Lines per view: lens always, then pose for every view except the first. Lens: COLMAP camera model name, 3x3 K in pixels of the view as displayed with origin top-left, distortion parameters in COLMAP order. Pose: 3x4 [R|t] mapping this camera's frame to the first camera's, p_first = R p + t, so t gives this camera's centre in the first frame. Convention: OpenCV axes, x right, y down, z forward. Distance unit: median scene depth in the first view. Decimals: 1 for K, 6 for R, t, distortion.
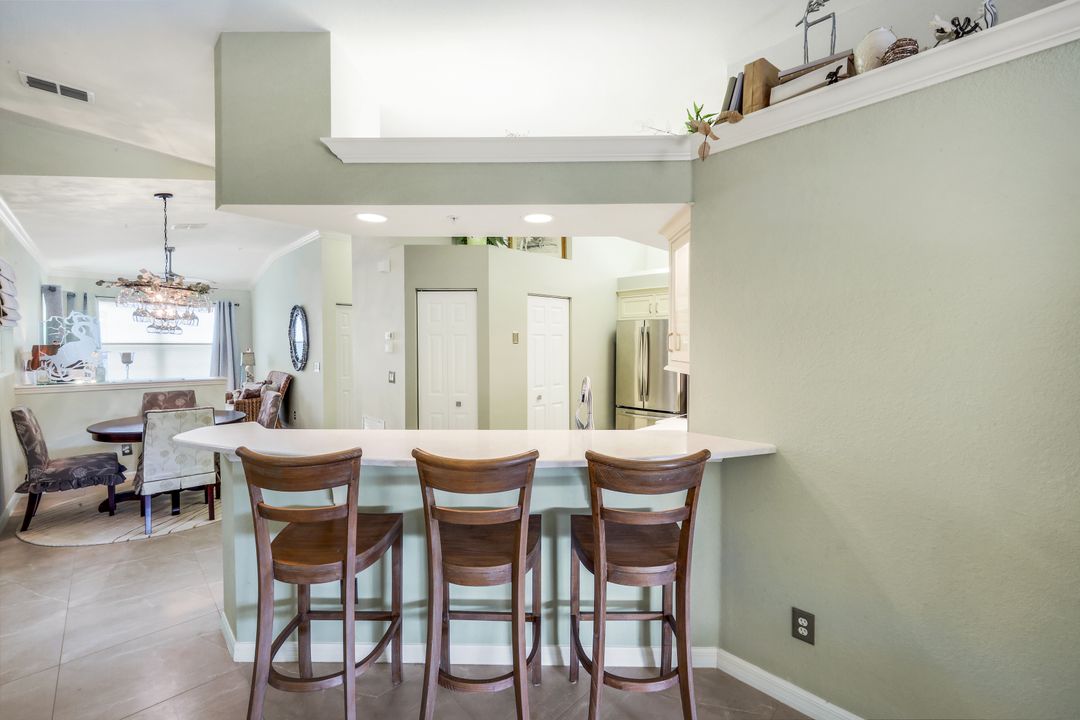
lens RADIAL K [[446.0, 0, 539.0], [0, 446.0, 354.5], [0, 0, 1]] dist [0.000836, 0.000424]
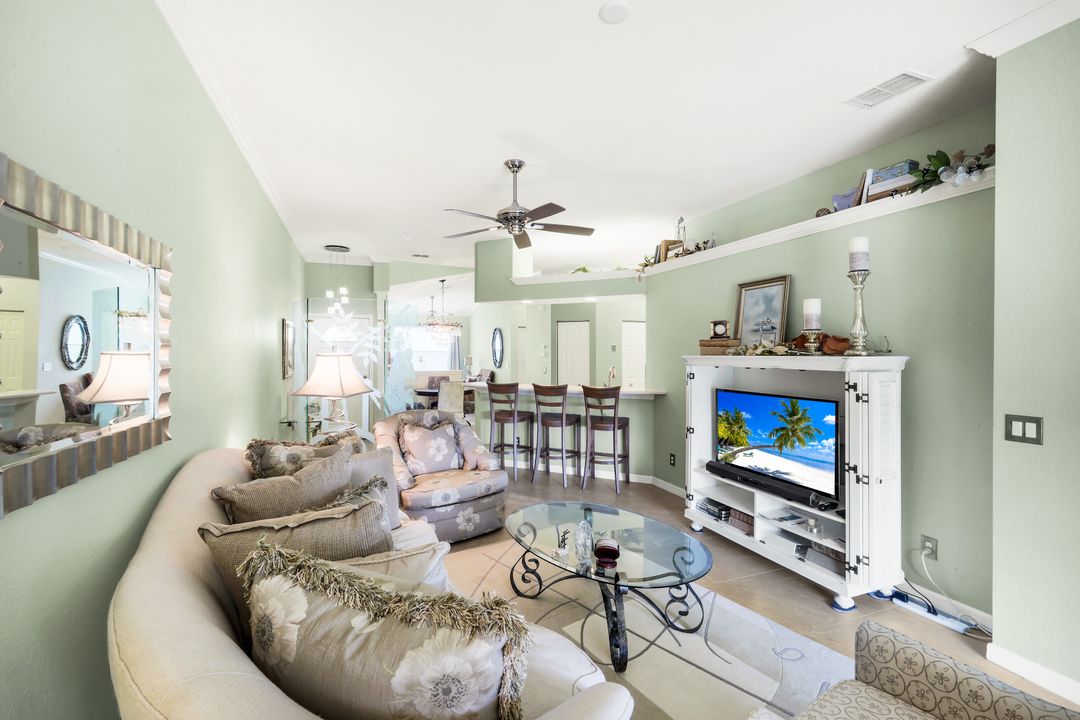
lens RADIAL K [[446.0, 0, 539.0], [0, 446.0, 354.5], [0, 0, 1]] dist [0.000836, 0.000424]
pose [[0.924272, 0.003050, -0.381722, 0.376366], [-0.009182, 0.999856, -0.014243, 0.014700], [0.381624, 0.016670, 0.924168, -0.754704]]
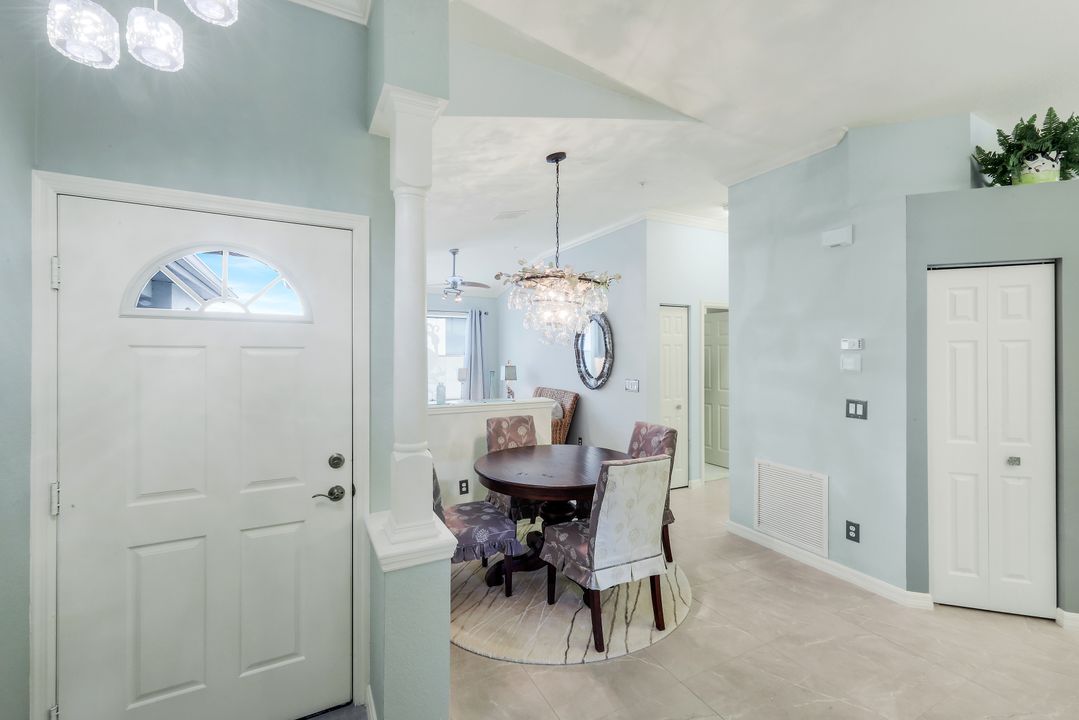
lens RADIAL K [[443.3, 0, 535.0], [0, 443.3, 355.5], [0, 0, 1]] dist [0.000080, 0.000202]
pose [[0.963948, 0.000658, -0.266091, -0.682225], [-0.005961, 0.999799, -0.019123, -0.014401], [0.266025, 0.020020, 0.963758, 0.292363]]
